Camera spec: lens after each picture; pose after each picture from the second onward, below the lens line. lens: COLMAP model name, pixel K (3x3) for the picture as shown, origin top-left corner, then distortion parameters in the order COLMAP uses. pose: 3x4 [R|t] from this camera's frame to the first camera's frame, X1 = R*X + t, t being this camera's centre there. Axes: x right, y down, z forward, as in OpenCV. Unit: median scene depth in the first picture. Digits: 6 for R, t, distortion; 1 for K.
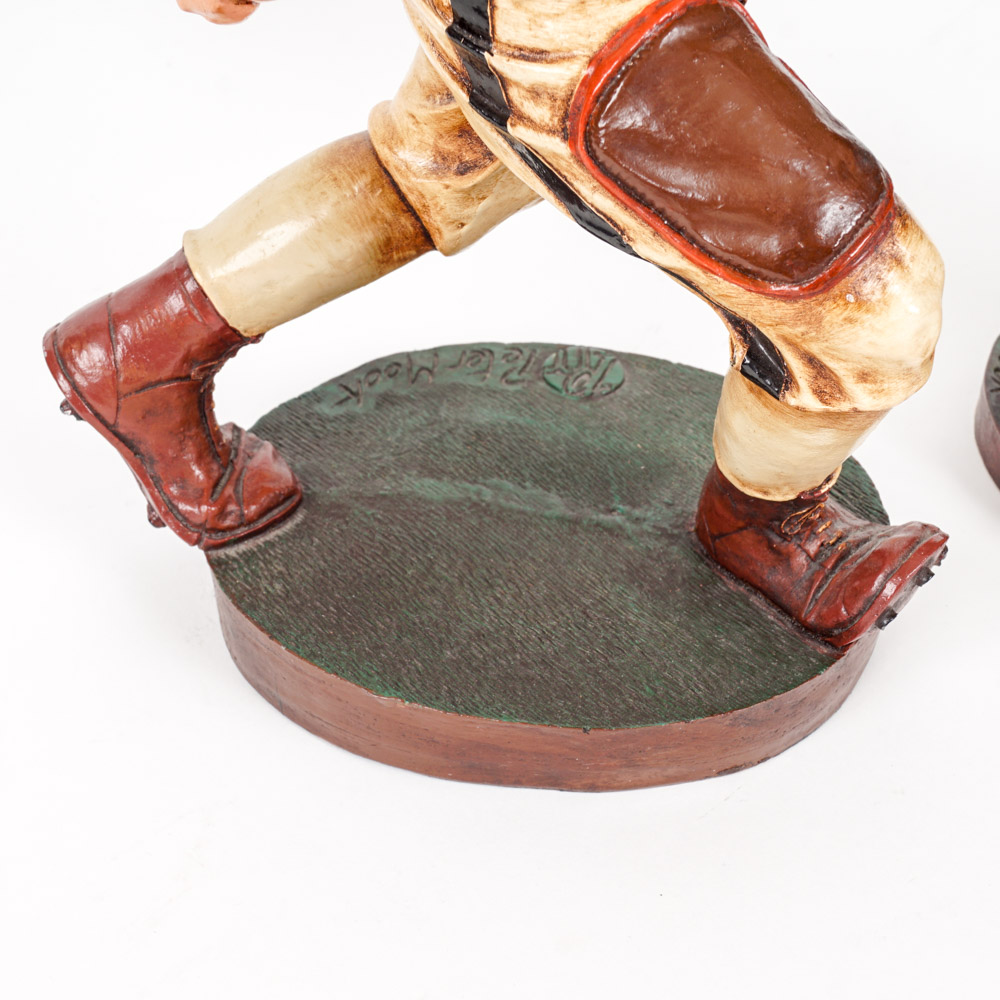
lens RADIAL K [[1807.8, 0, 500.3], [0, 1807.8, 502.4], [0, 0, 1]] dist [-0.050125, 0.000000]
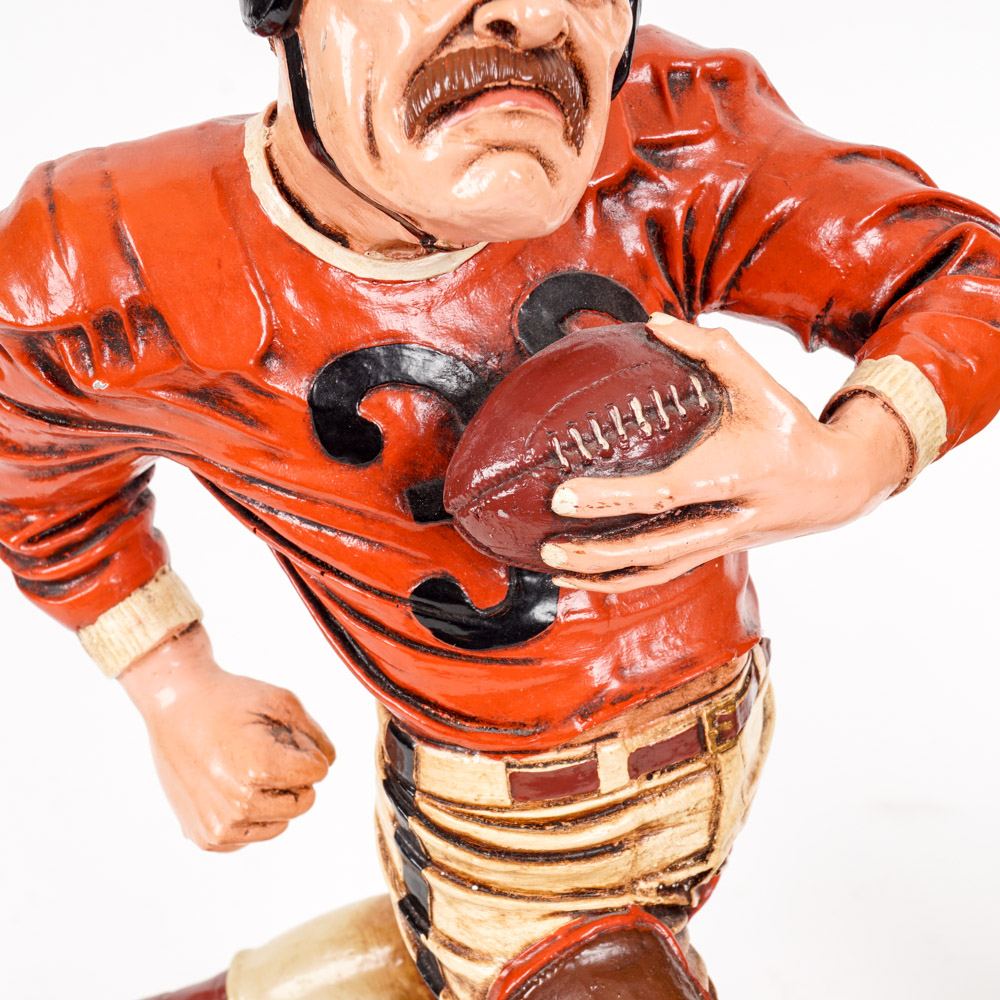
lens RADIAL K [[2057.7, 0, 492.4], [0, 2057.7, 504.8], [0, 0, 1]] dist [-0.056487, 0.000000]
pose [[0.959291, 0.128461, -0.251513, 0.316073], [-0.169724, 0.974033, -0.149847, -0.326664], [0.225732, 0.186435, 0.956184, -0.238481]]
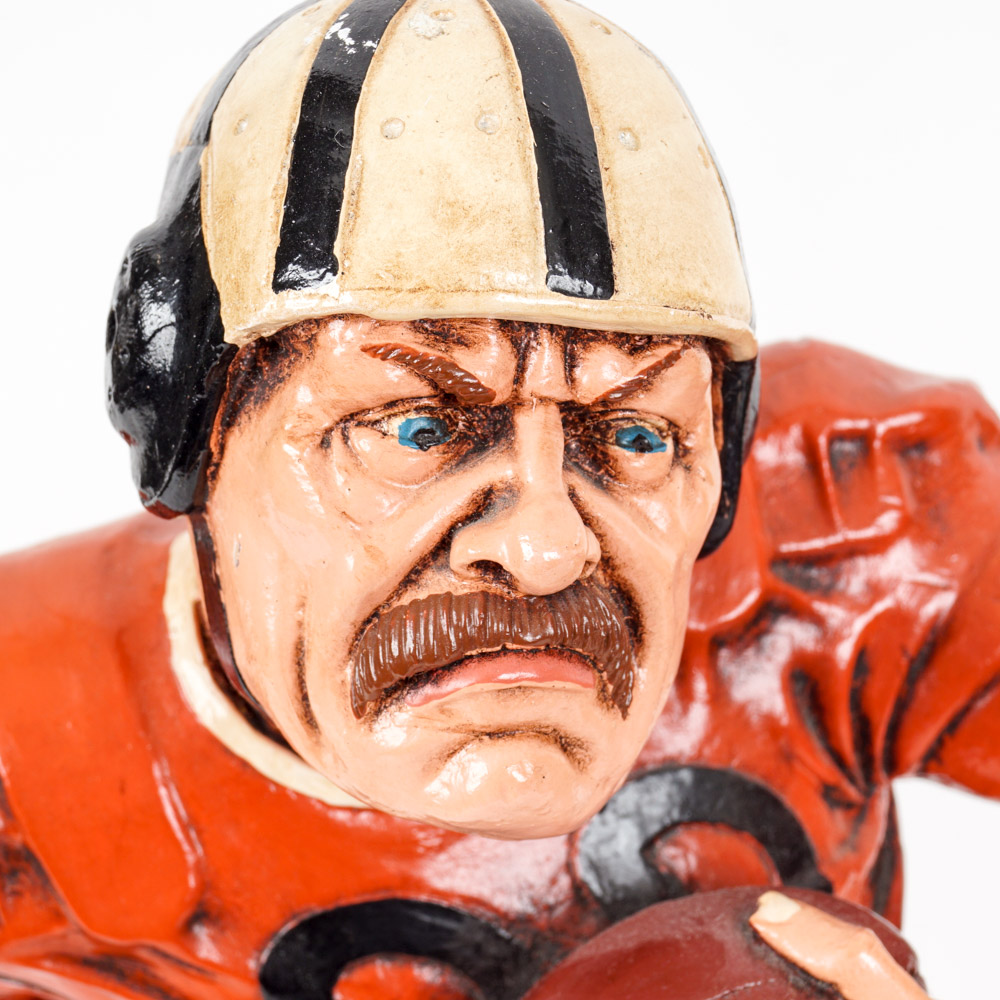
lens RADIAL K [[3237.2, 0, 500.5], [0, 3237.2, 499.8], [0, 0, 1]] dist [0.022935, 0.000000]
pose [[0.918608, 0.162558, -0.360187, 0.408591], [-0.192810, 0.979989, -0.049451, -0.662942], [0.344941, 0.114874, 0.931569, -0.289910]]
